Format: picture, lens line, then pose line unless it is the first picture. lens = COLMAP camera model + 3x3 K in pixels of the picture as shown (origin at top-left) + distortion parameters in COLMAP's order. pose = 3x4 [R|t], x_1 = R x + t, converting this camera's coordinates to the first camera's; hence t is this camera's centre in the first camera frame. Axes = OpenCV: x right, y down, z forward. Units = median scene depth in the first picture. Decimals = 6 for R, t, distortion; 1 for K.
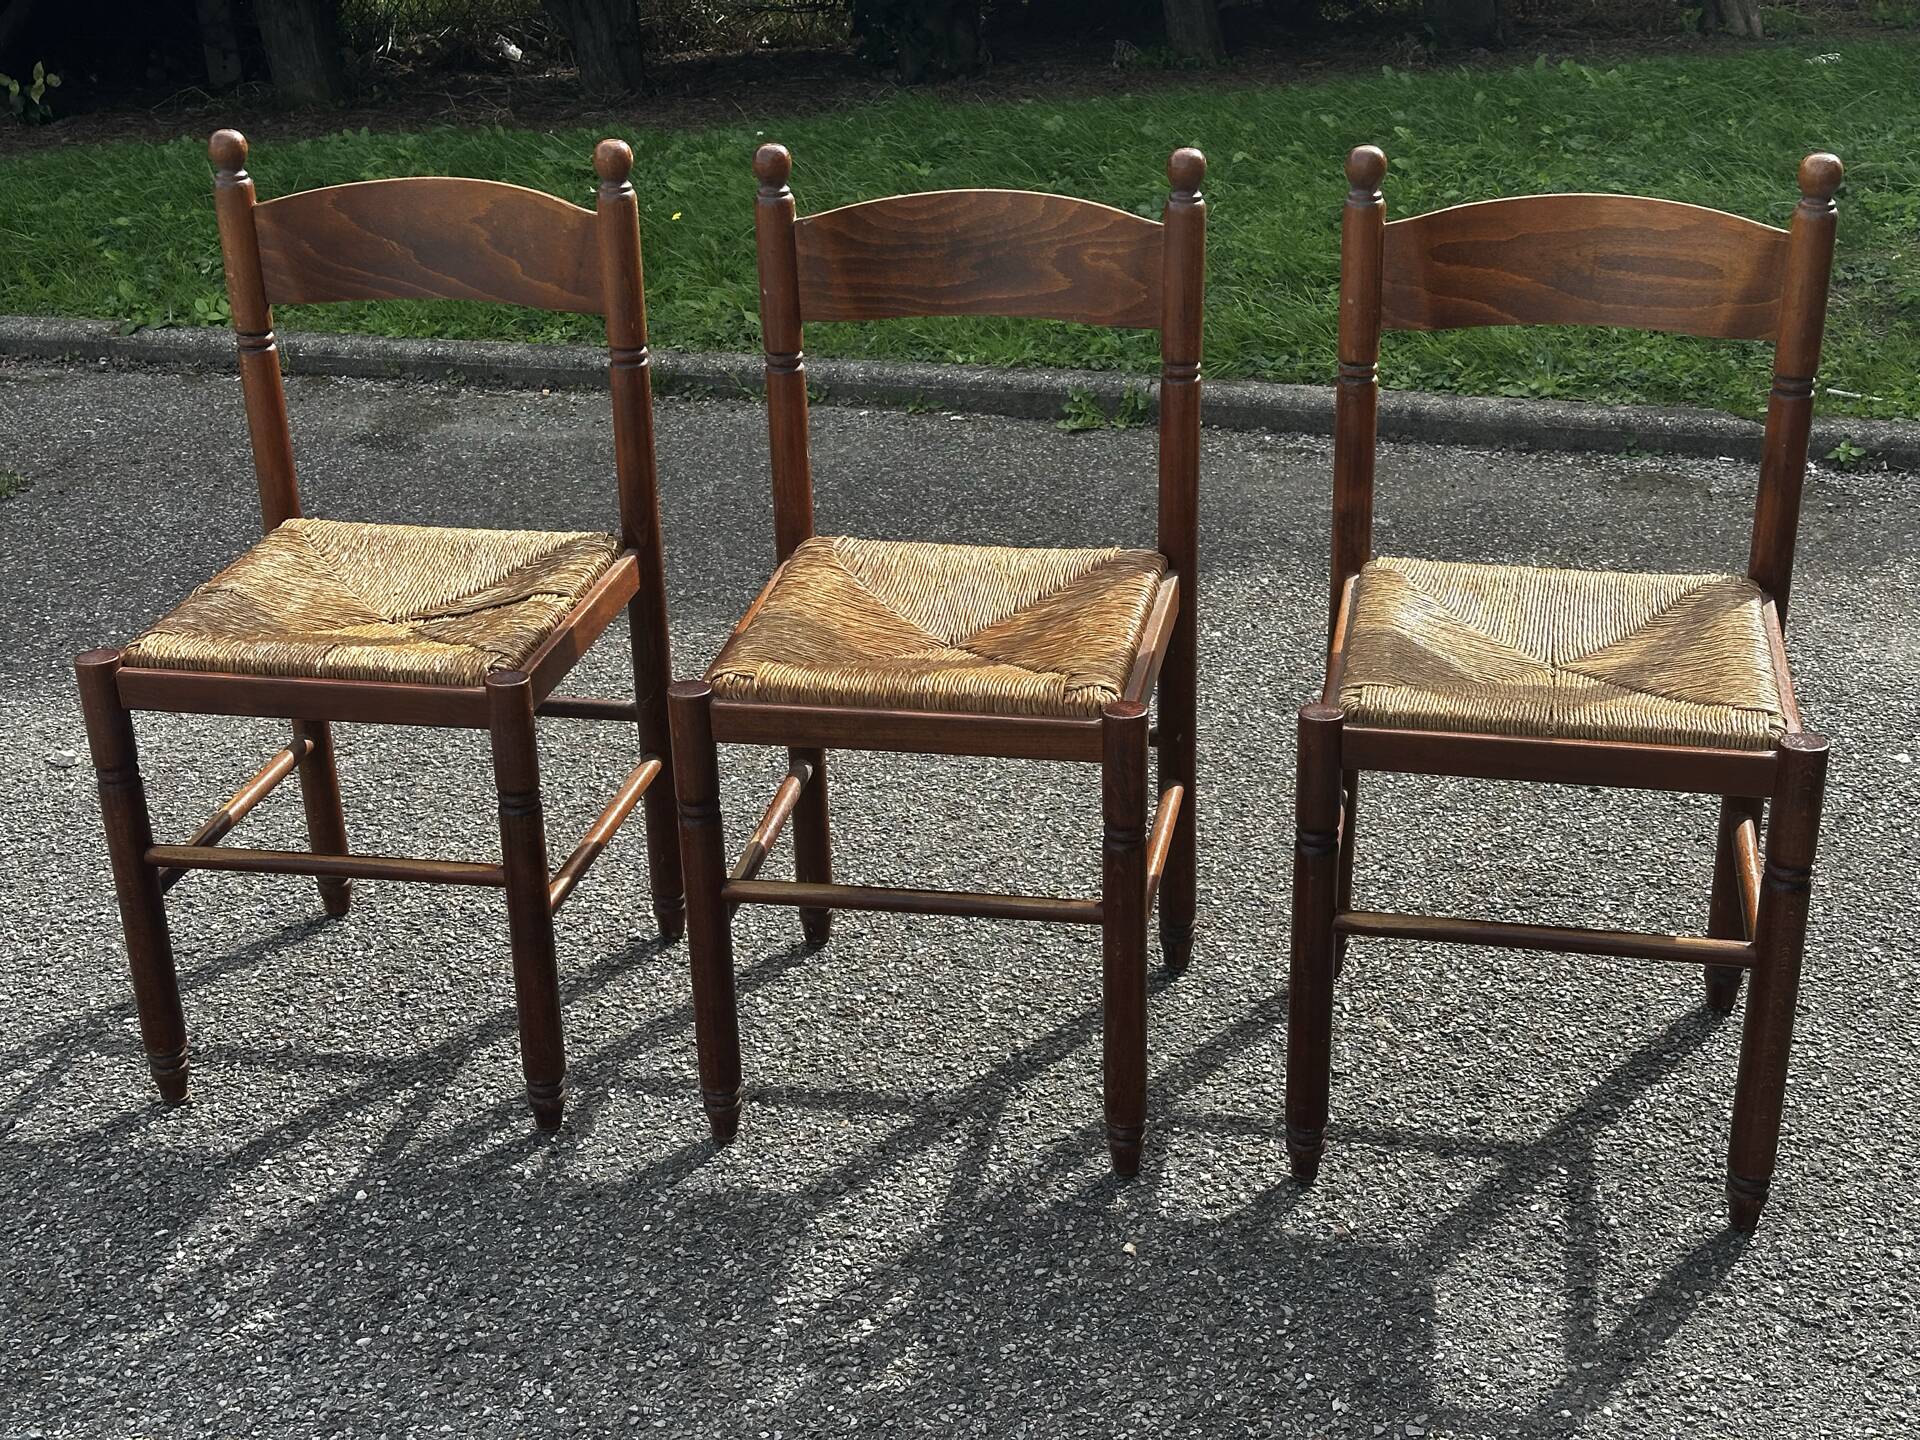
lens RADIAL K [[2688.4, 0, 962.2], [0, 2688.4, 731.0], [0, 0, 1]] dist [0.115185, 0.000000]
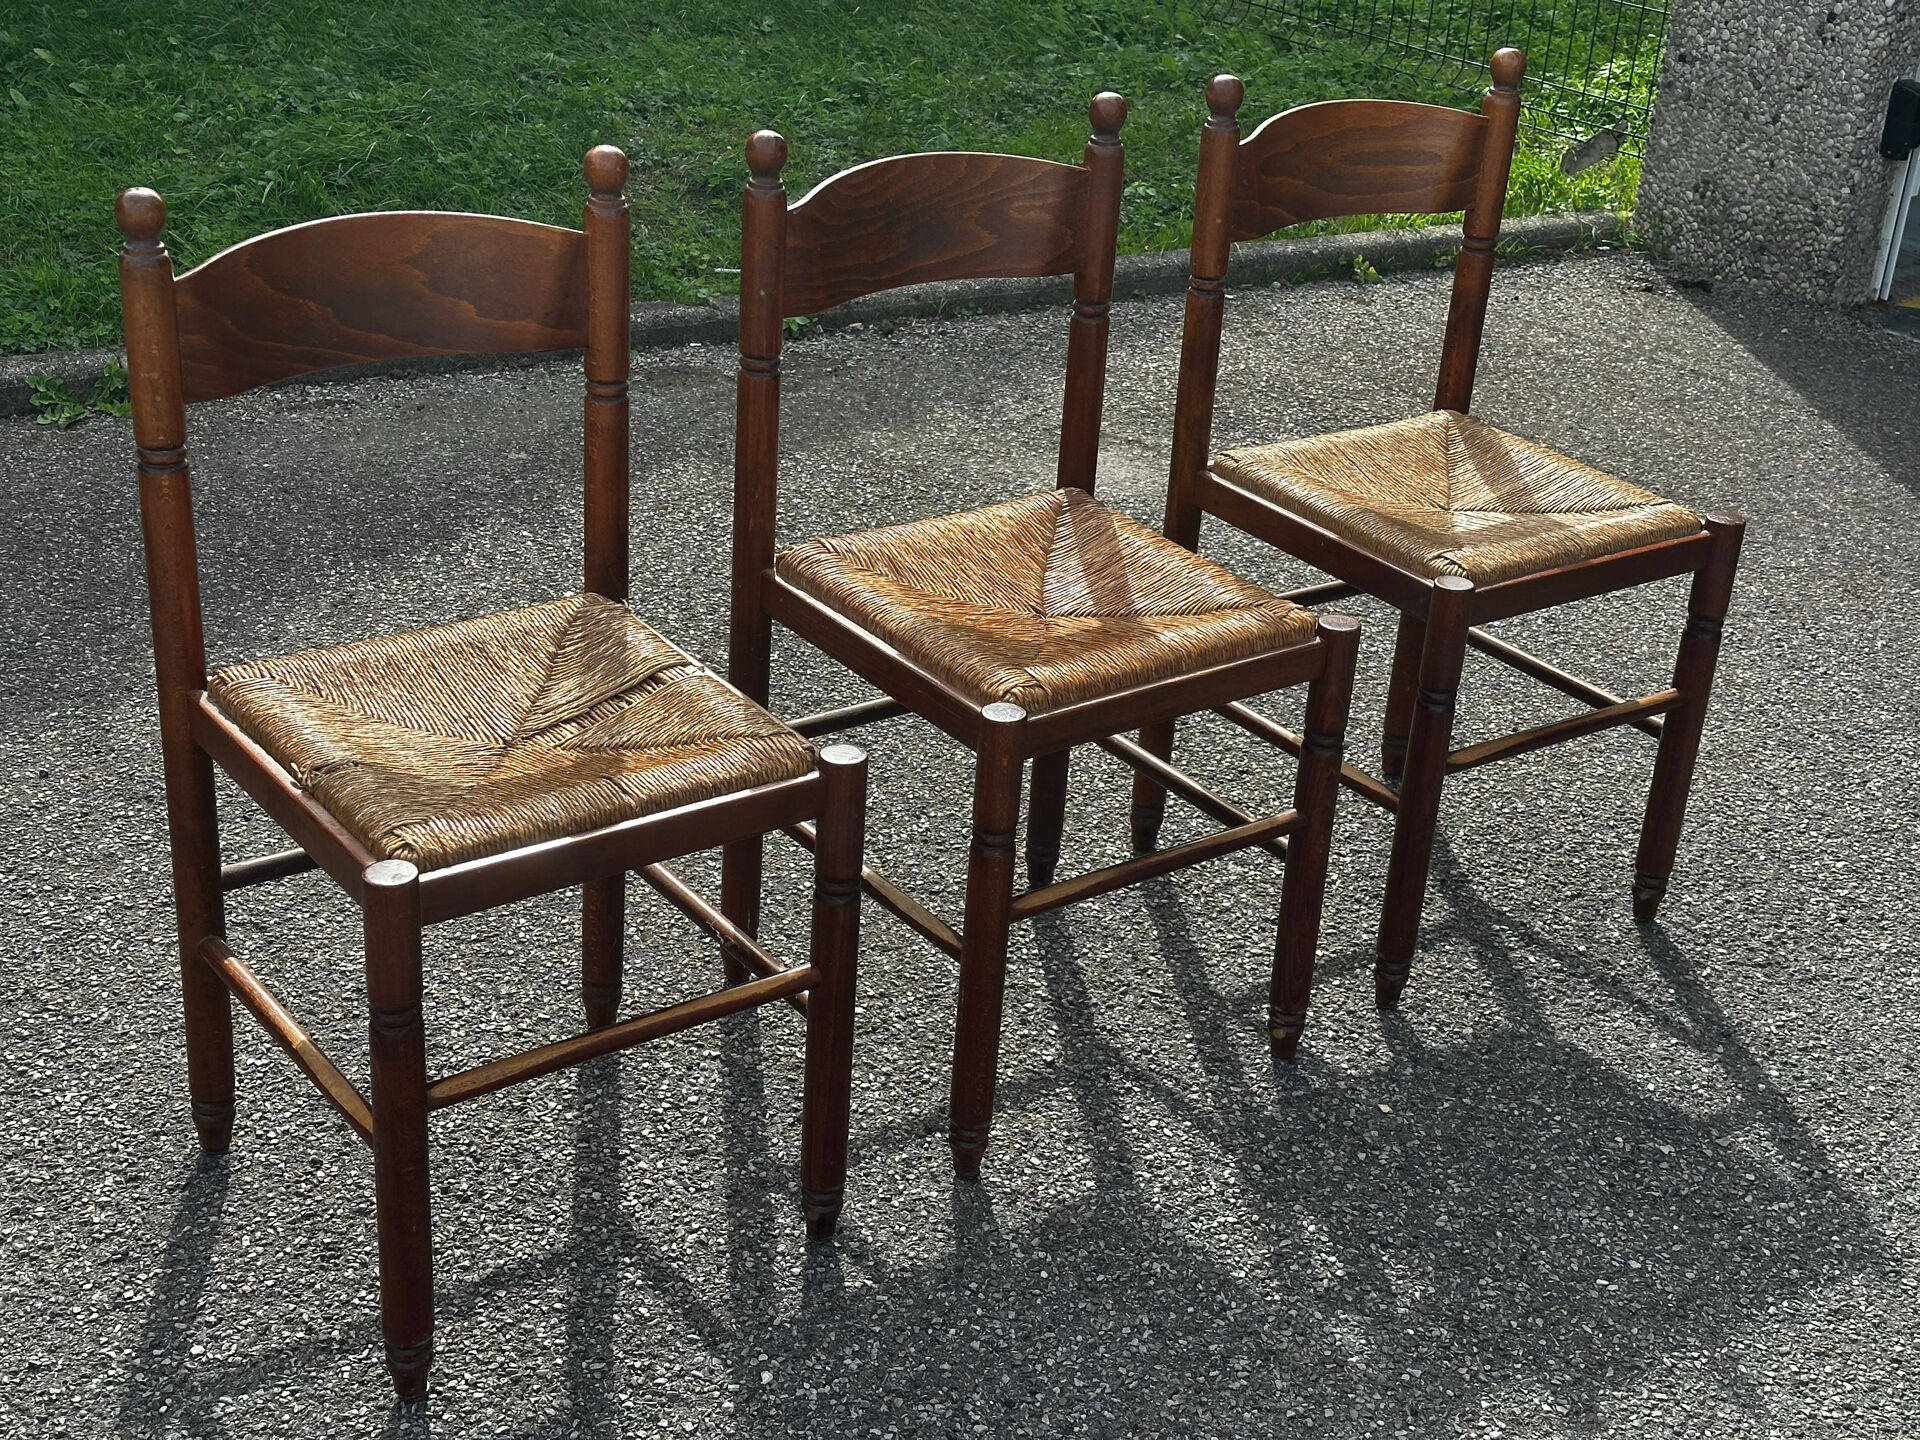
lens RADIAL K [[2688.4, 0, 959.0], [0, 2688.4, 720.8], [0, 0, 1]] dist [0.115185, 0.000000]
pose [[0.676271, -0.254373, 0.691341, -0.715402], [0.222409, 0.965198, 0.137576, -0.136728], [-0.702276, 0.060721, 0.709310, 0.318251]]
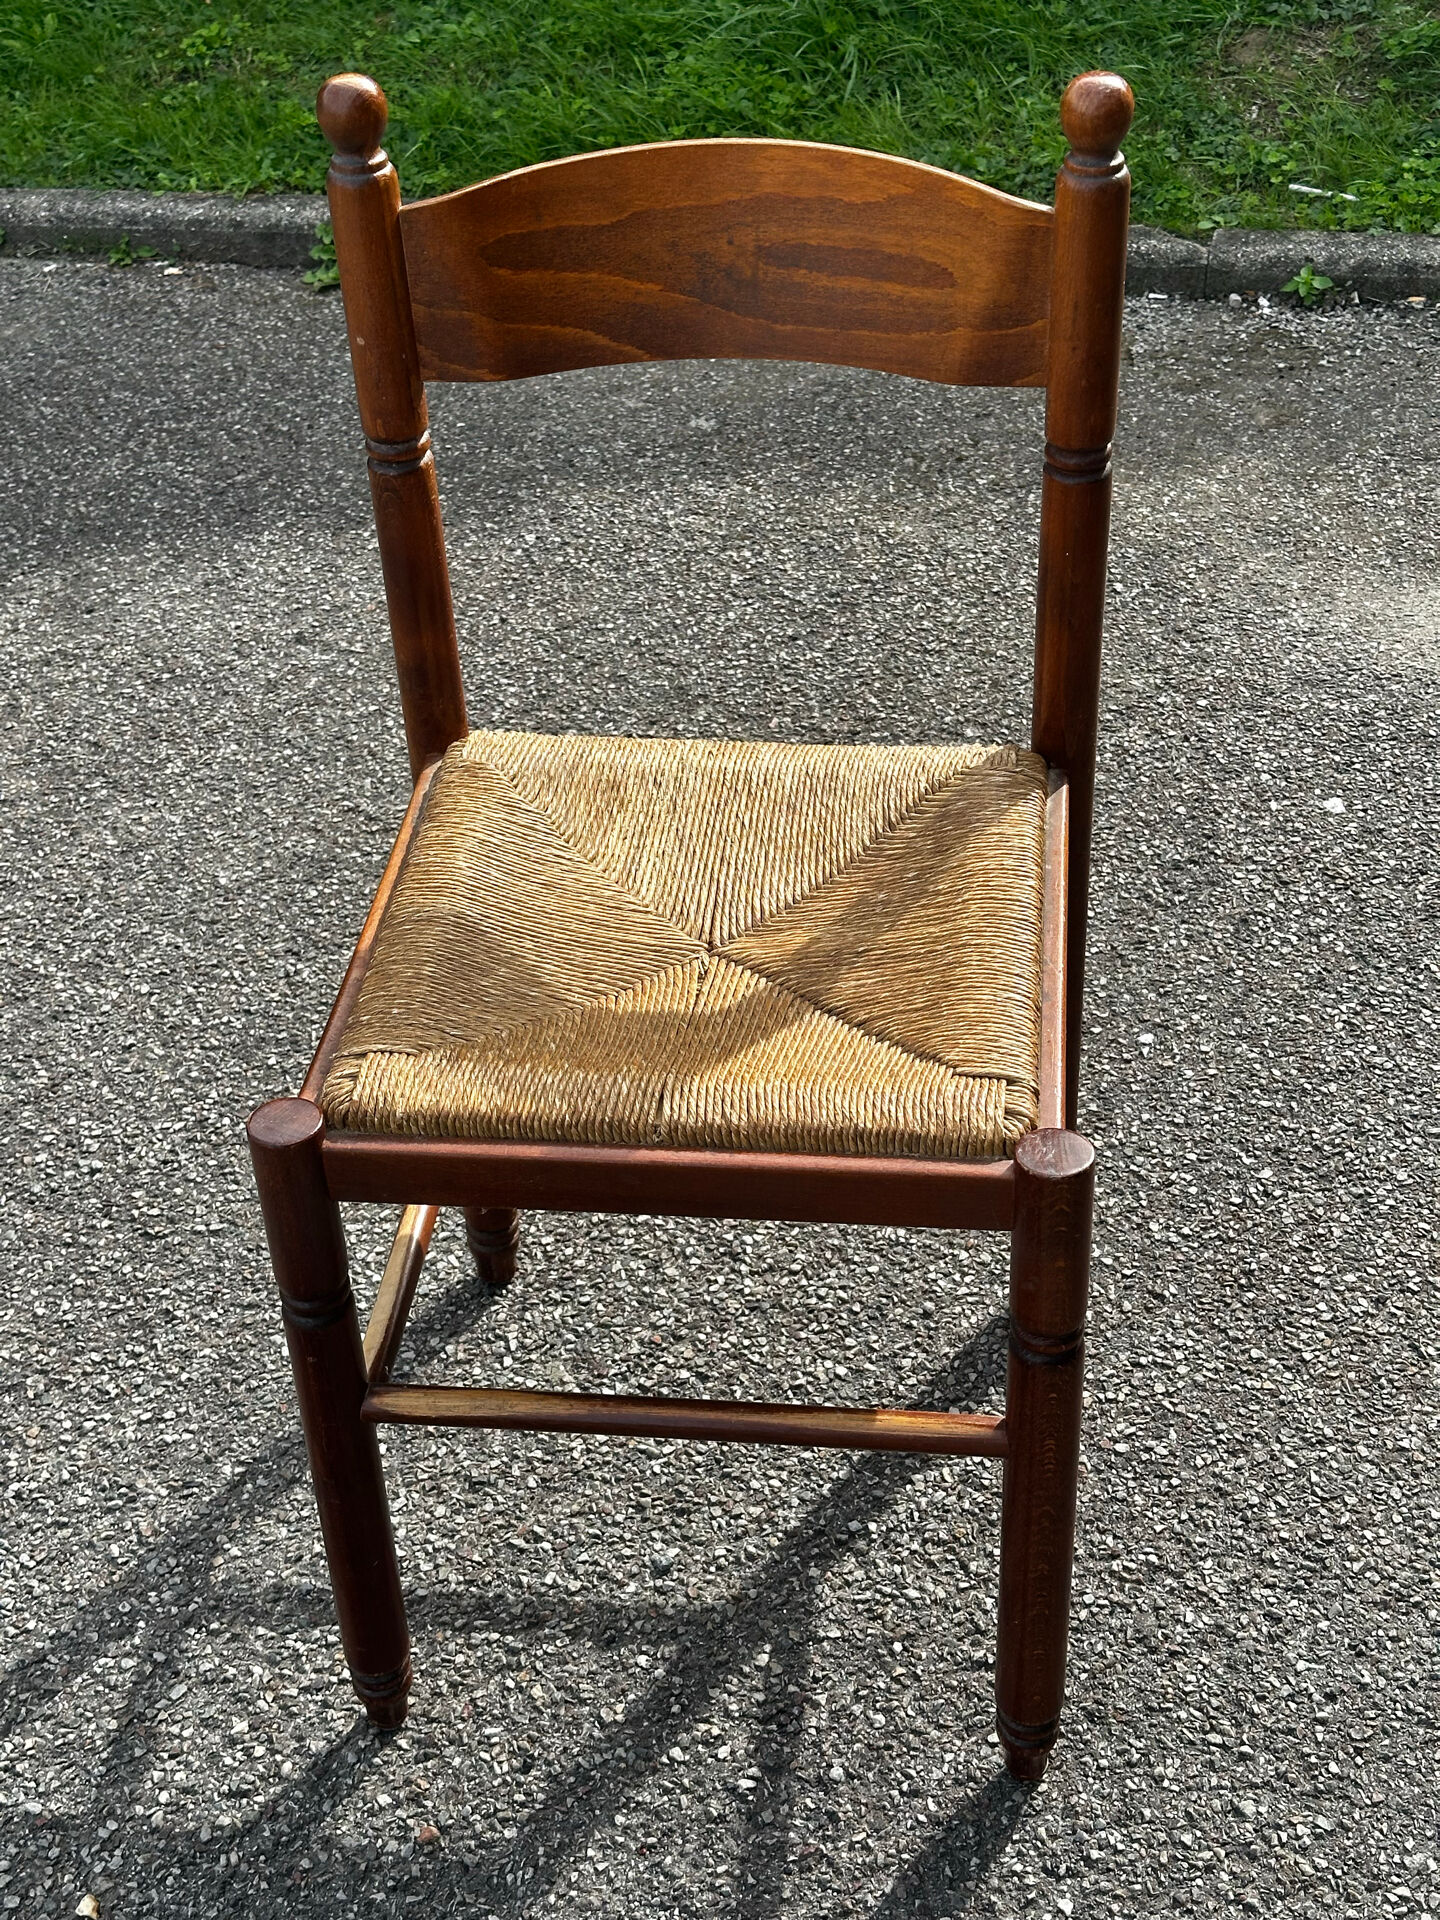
lens RADIAL K [[2688.4, 0, 729.4], [0, 2688.4, 966.5], [0, 0, 1]] dist [0.115185, 0.000000]
pose [[0.996114, -0.069871, 0.053615, 0.181919], [0.057019, 0.975599, 0.212026, -0.145350], [-0.067121, -0.208145, 0.975792, 0.375507]]
